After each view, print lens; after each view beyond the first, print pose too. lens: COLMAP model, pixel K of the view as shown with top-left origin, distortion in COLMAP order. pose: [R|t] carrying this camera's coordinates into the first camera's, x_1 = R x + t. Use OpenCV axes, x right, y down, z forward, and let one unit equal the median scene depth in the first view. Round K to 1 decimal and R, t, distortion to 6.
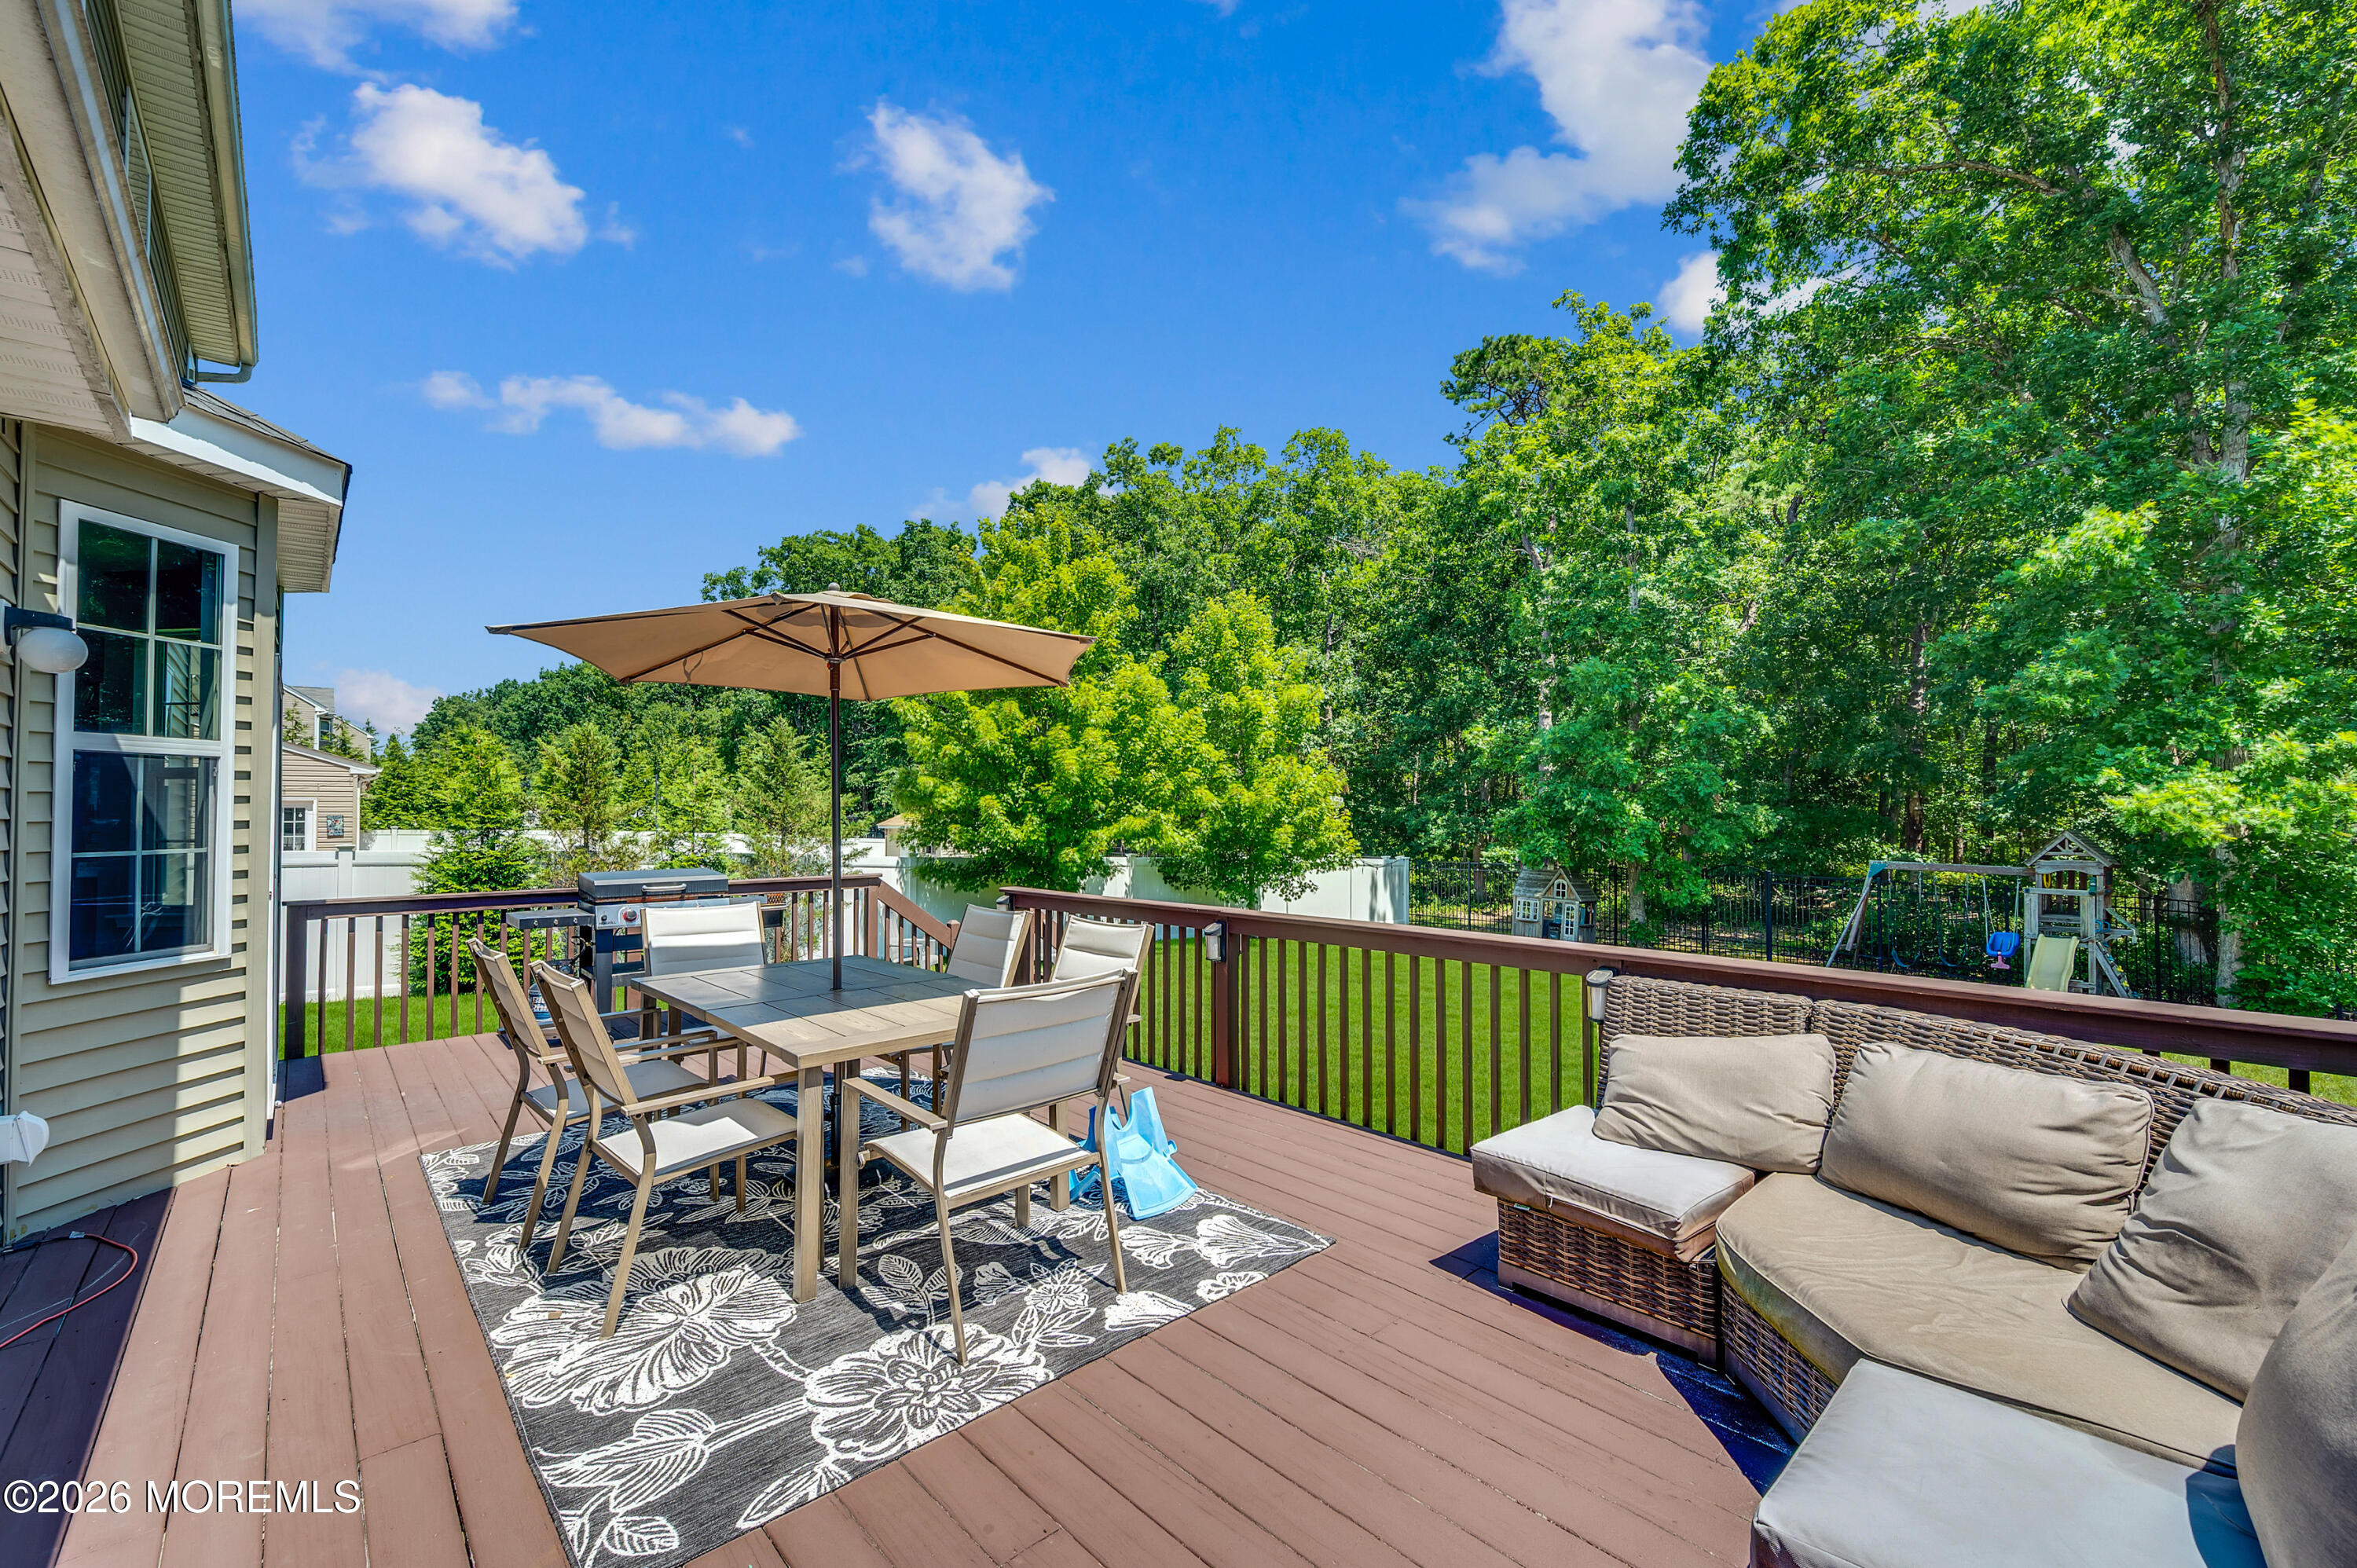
lens RADIAL K [[960.0, 0, 1179.9], [0, 960.0, 739.6], [0, 0, 1]] dist [-0.002117, -0.000593]
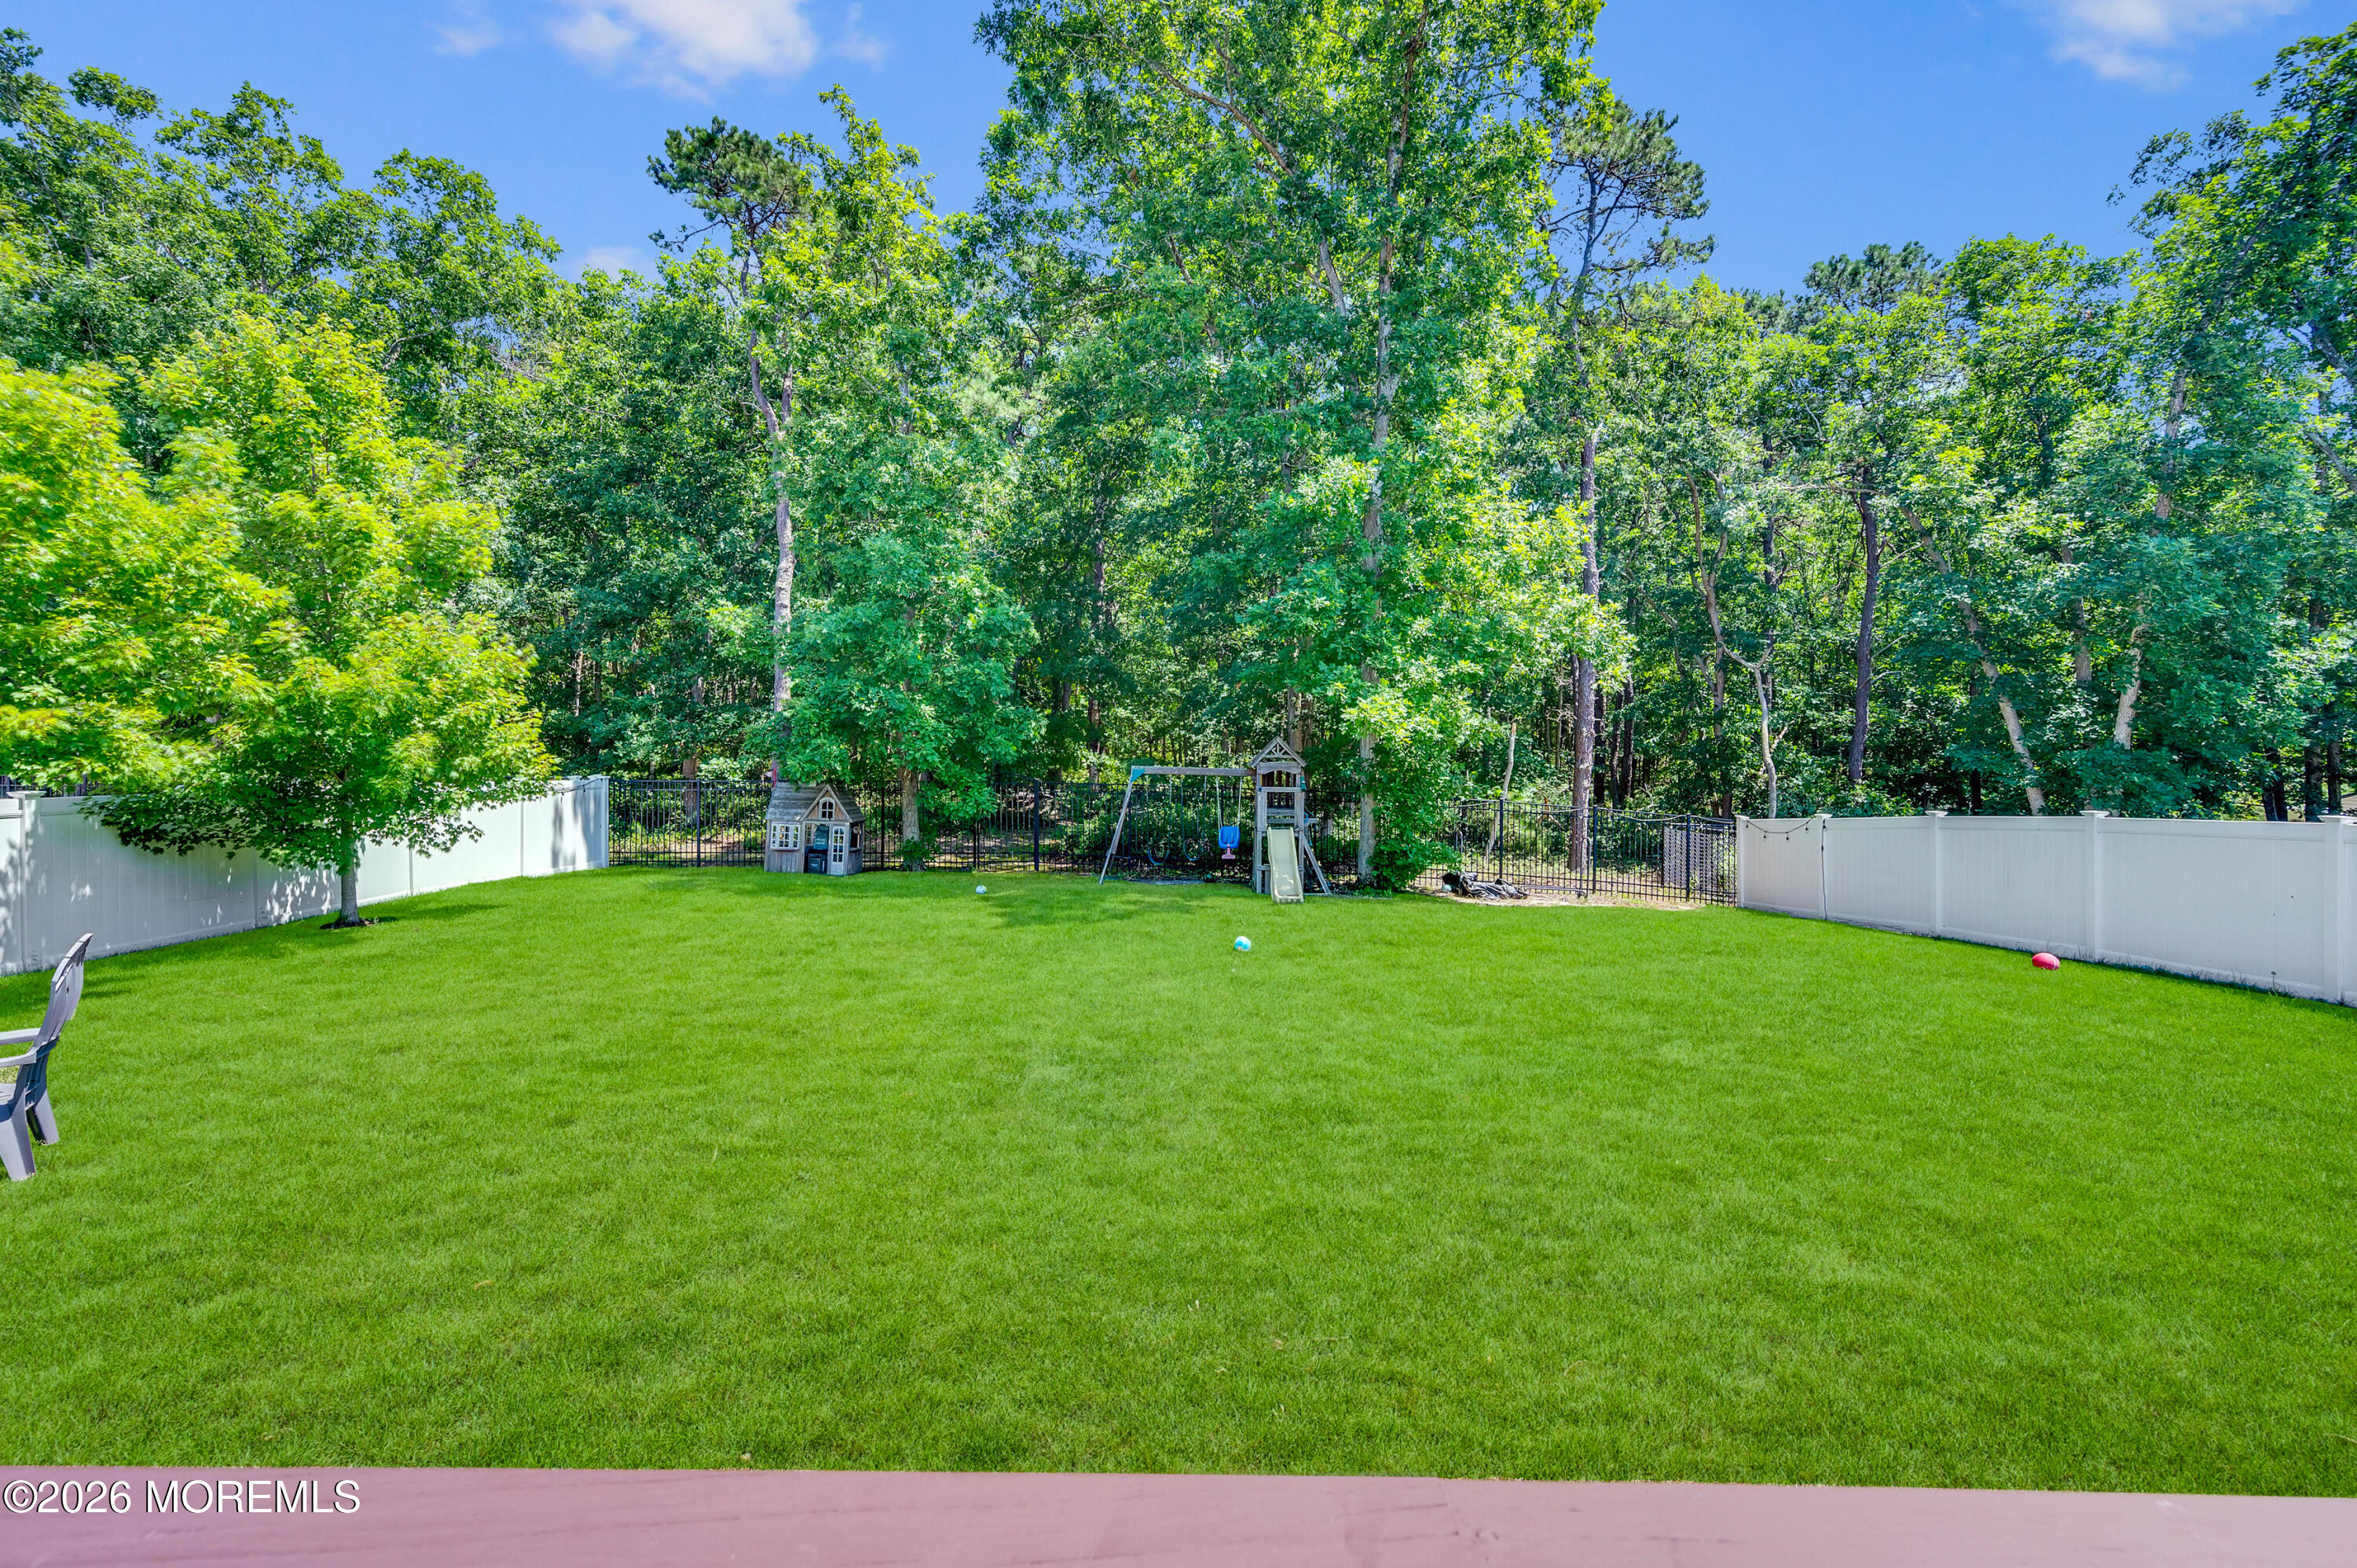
lens RADIAL K [[960.0, 0, 1179.9], [0, 960.0, 739.6], [0, 0, 1]] dist [-0.002117, -0.000593]
pose [[0.680149, -0.006849, 0.733042, -0.005733], [-0.062847, 0.995730, 0.067615, 0.022269], [-0.730375, -0.092057, 0.676814, 0.236467]]
